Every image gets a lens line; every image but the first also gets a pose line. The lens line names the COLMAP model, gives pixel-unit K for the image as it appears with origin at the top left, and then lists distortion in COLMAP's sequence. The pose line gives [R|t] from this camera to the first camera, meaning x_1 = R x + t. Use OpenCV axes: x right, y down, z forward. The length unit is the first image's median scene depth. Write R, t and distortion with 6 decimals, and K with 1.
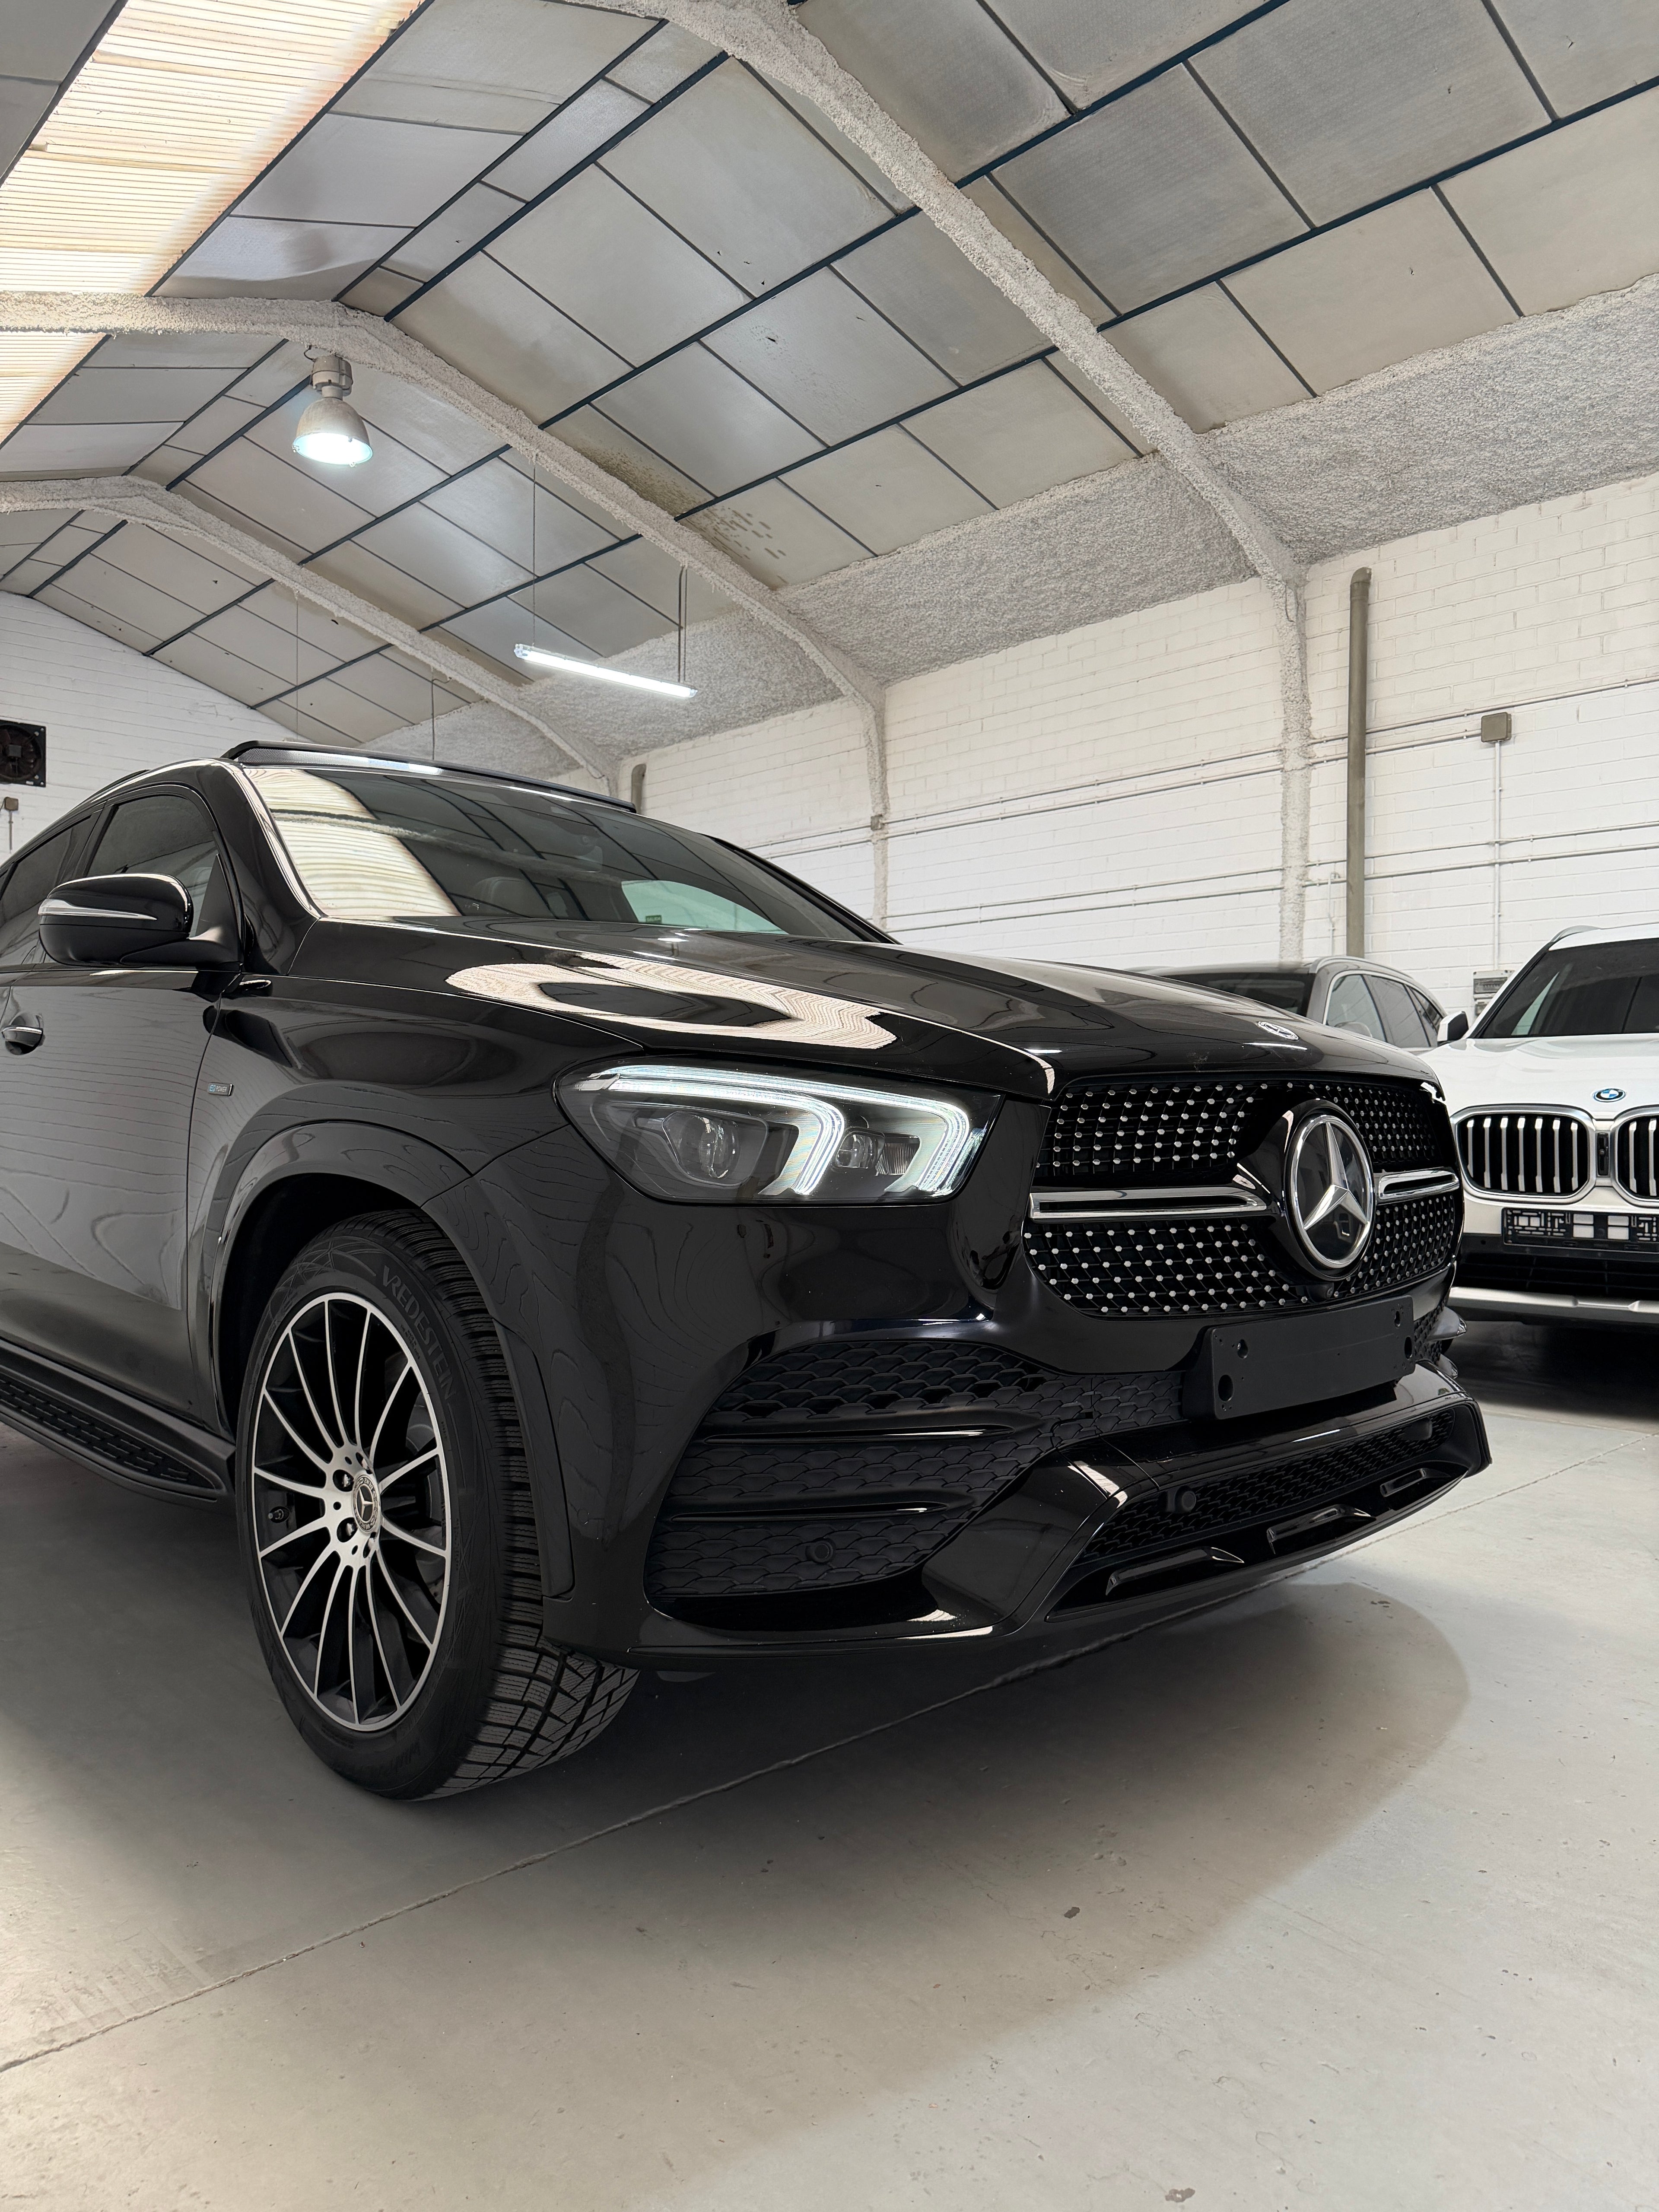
lens RADIAL K [[1563.4, 0, 829.4], [0, 1563.4, 1118.1], [0, 0, 1]] dist [0.028302, -0.039594]
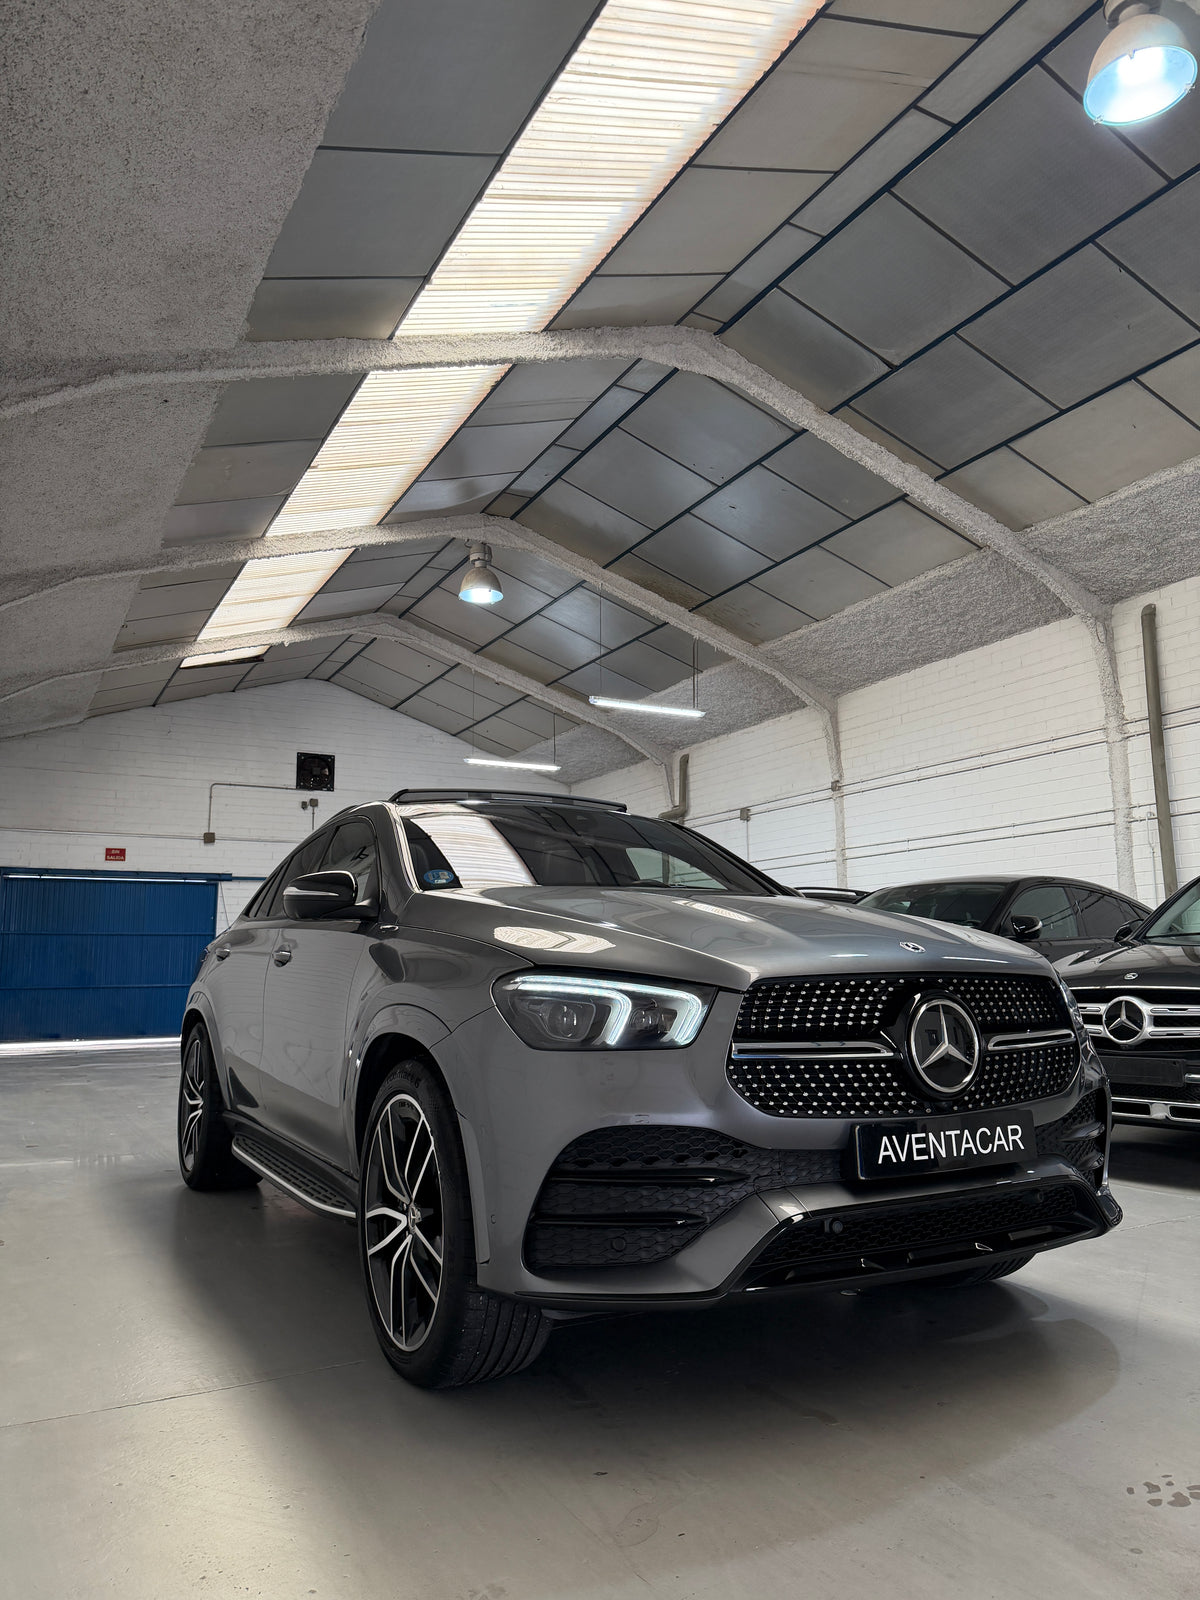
lens RADIAL K [[1130.8, 0, 588.7], [0, 1130.8, 800.0], [0, 0, 1]] dist [0.028302, -0.039594]
pose [[0.967569, -0.054041, -0.246759, 0.091594], [0.012734, 0.986041, -0.166014, -0.004818], [0.252287, 0.157488, 0.954751, -0.105560]]
